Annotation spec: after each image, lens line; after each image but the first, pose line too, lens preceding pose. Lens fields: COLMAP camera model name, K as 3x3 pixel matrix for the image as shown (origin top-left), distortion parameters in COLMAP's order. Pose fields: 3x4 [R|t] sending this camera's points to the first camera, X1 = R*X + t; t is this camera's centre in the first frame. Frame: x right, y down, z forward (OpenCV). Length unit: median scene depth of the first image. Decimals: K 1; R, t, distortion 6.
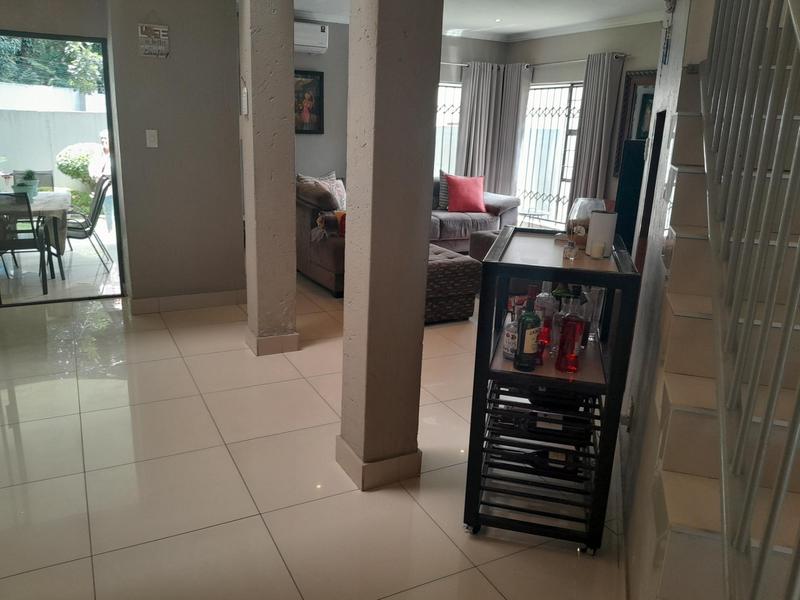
lens RADIAL K [[622.8, 0, 392.6], [0, 622.8, 293.6], [0, 0, 1]] dist [0.008372, -0.047671]
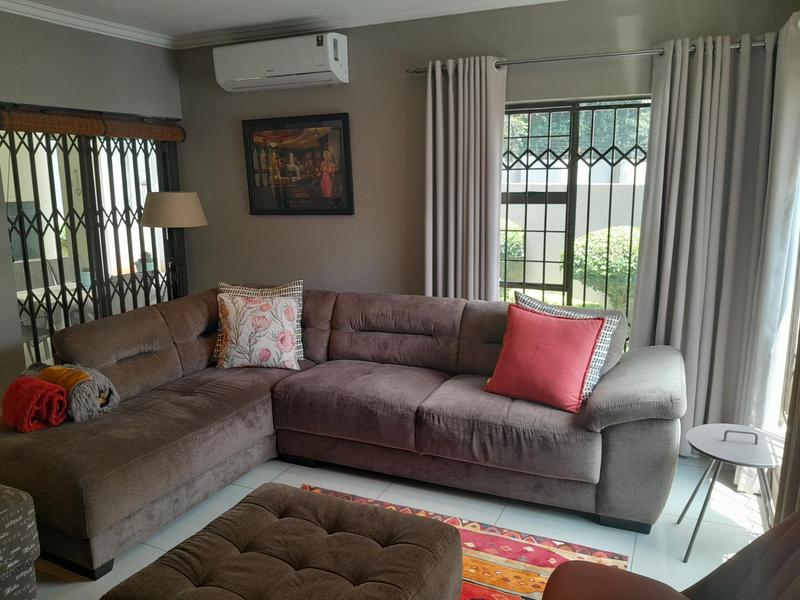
lens RADIAL K [[628.4, 0, 406.3], [0, 628.4, 294.2], [0, 0, 1]] dist [0.062924, -0.148263]
pose [[0.618736, 0.102352, -0.778903, 0.390681], [-0.171744, 0.985117, -0.006978, -0.183581], [0.766596, 0.138090, 0.627106, 0.662910]]
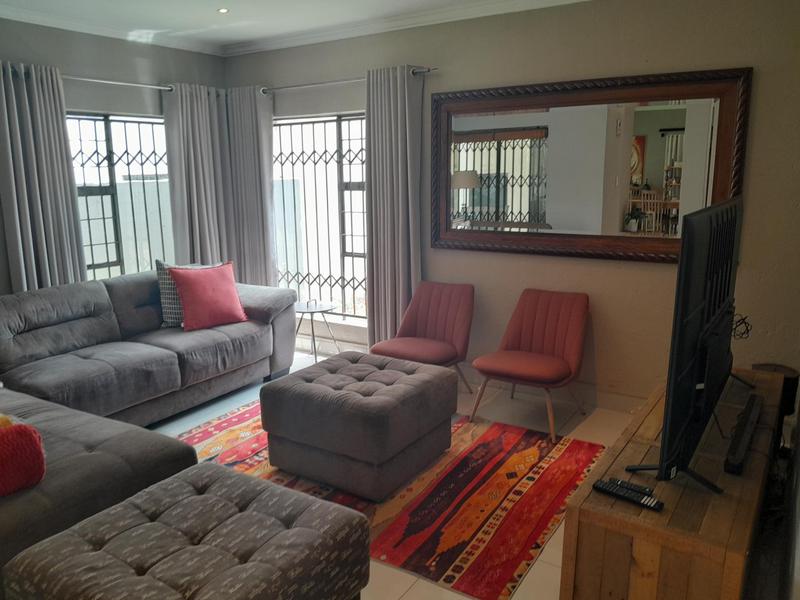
lens RADIAL K [[598.4, 0, 390.0], [0, 598.4, 294.6], [0, 0, 1]] dist [0.092217, -0.217347]
pose [[0.862140, -0.146250, 0.485103, -0.013660], [0.176469, 0.984161, -0.016918, -0.120780], [-0.474945, 0.100191, 0.874293, 0.408465]]
